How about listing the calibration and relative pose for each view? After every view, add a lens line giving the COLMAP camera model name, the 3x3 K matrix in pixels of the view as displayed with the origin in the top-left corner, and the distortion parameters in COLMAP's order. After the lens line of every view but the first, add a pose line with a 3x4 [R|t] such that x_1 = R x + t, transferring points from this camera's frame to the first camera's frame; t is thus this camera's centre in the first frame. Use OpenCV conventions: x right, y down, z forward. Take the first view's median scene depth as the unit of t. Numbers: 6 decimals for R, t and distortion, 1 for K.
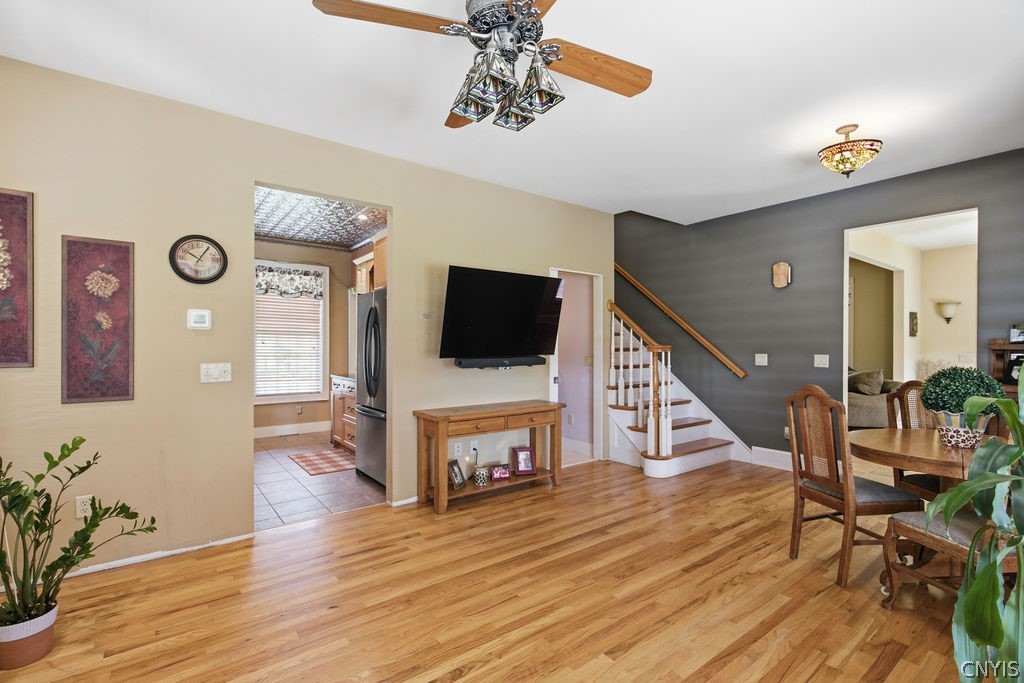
lens RADIAL K [[470.7, 0, 511.3], [0, 470.7, 345.0], [0, 0, 1]] dist [-0.000239, 0.000158]
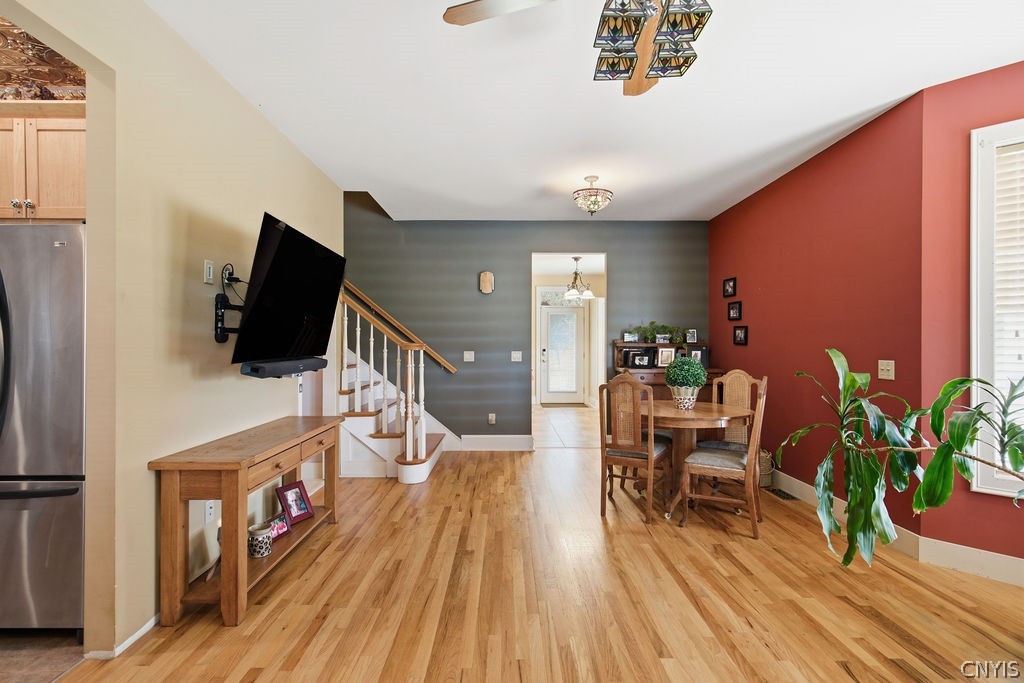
lens RADIAL K [[465.2, 0, 512.0], [0, 465.2, 341.5], [0, 0, 1]] dist [-0.000174, 0.000299]
pose [[0.596831, 0.005785, 0.802346, -0.390463], [-0.001729, 0.999981, -0.005924, 0.003152], [-0.802365, 0.002148, 0.596830, 0.342895]]
